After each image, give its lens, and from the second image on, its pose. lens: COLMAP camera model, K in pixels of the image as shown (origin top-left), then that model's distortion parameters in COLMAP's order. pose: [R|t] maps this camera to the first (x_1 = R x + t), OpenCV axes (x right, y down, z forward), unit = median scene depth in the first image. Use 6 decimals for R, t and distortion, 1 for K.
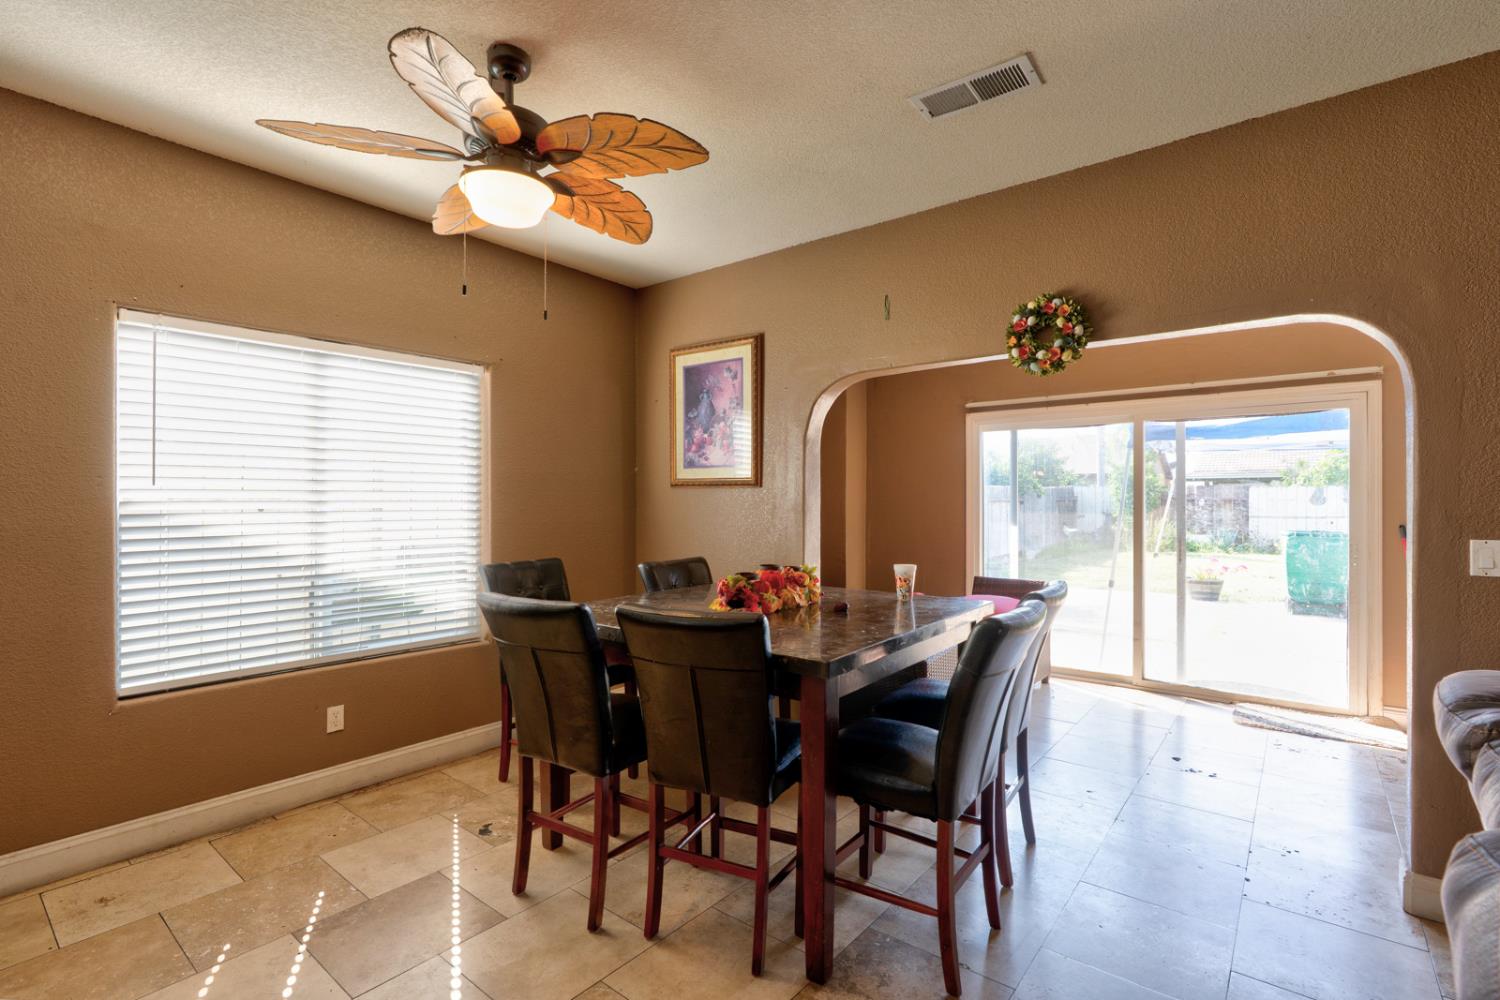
lens RADIAL K [[680.7, 0, 750.0], [0, 680.7, 500.0], [0, 0, 1]] dist [0.000106, 0.000483]
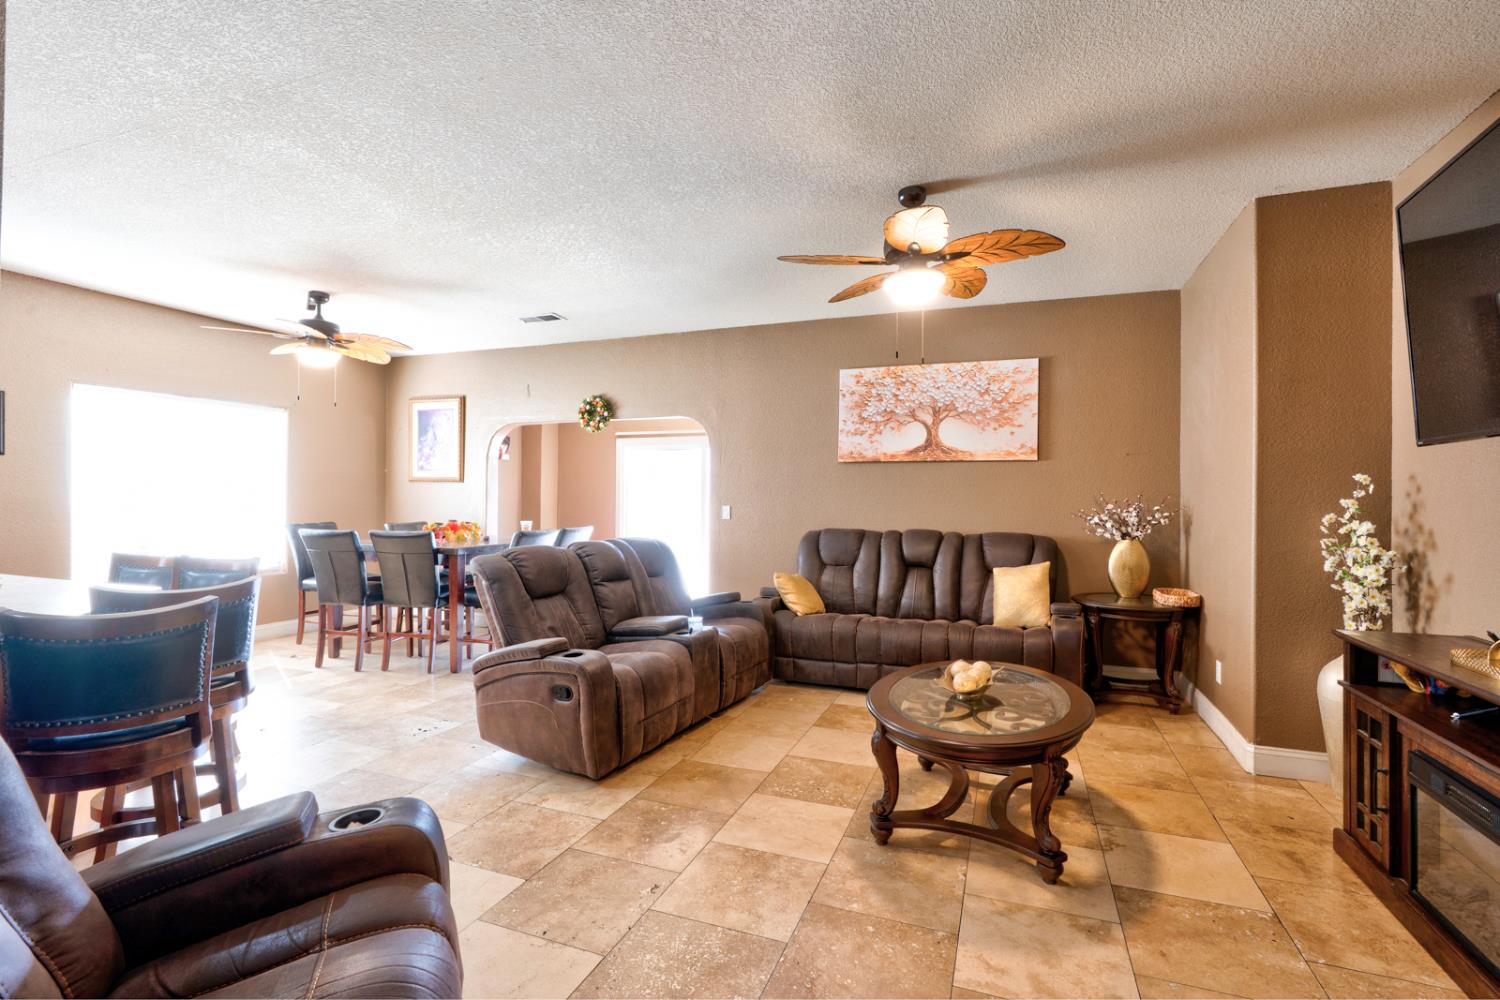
lens RADIAL K [[680.7, 0, 750.0], [0, 680.7, 500.0], [0, 0, 1]] dist [0.000106, 0.000483]
pose [[0.953698, 0.006621, 0.300694, 0.226157], [-0.008443, 0.999953, 0.004761, 0.013343], [-0.300648, -0.007079, 0.953709, -1.056711]]
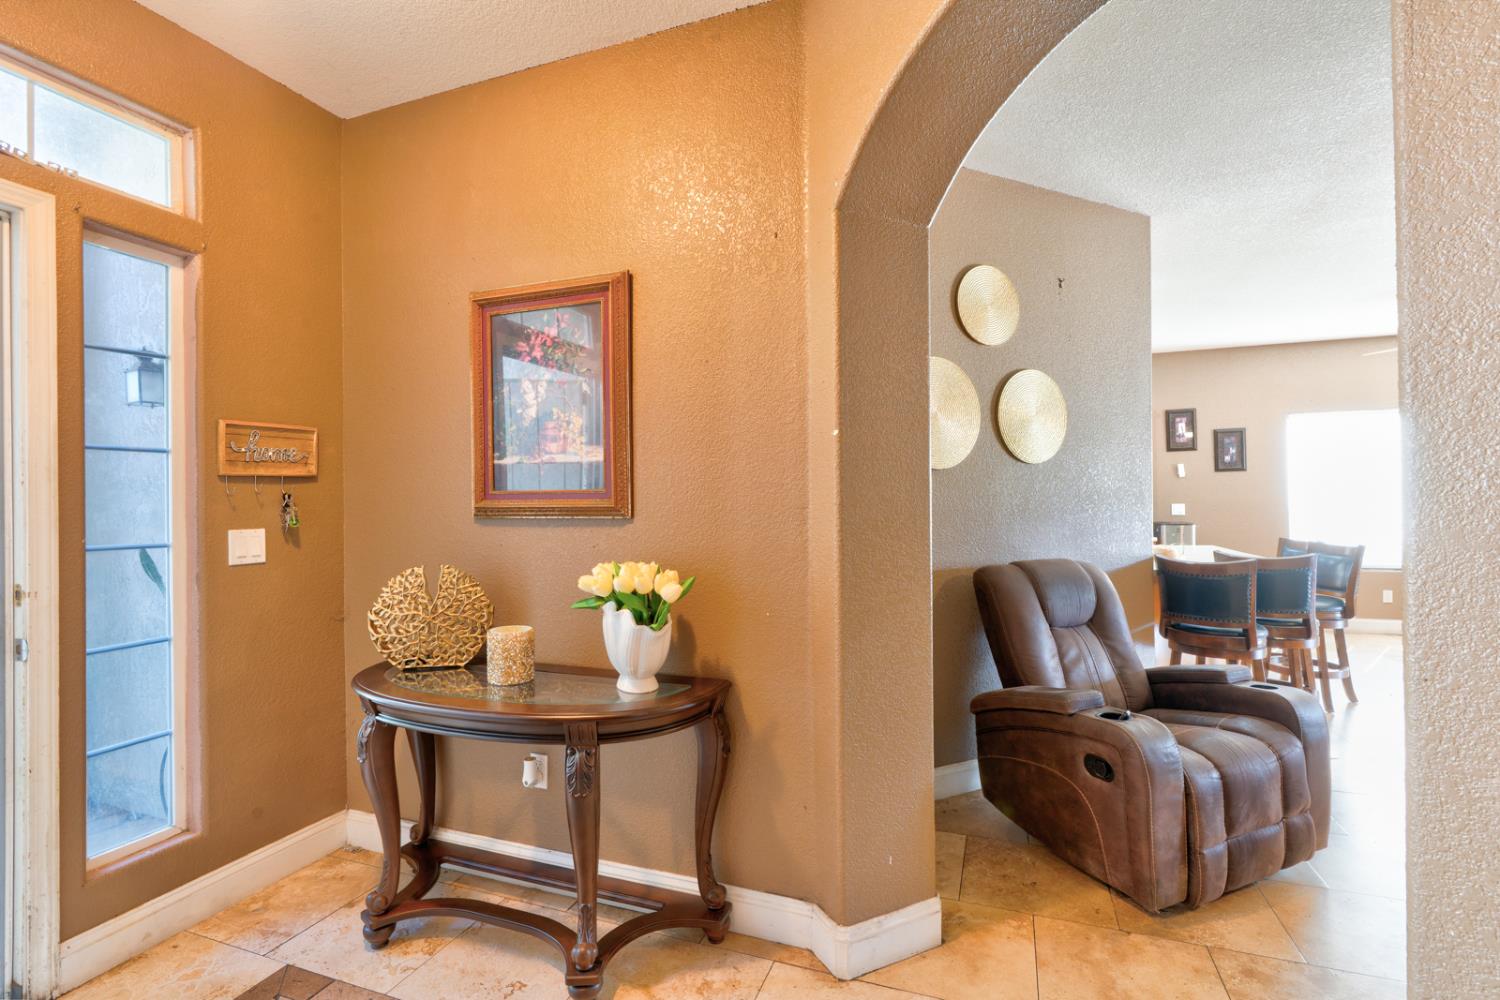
lens RADIAL K [[680.7, 0, 750.0], [0, 680.7, 500.0], [0, 0, 1]] dist [0.000106, 0.000483]
pose [[0.316922, -0.000736, -0.948451, 0.645612], [0.009288, 0.999954, 0.002328, 0.011101], [0.948406, -0.009547, 0.316914, -1.331597]]
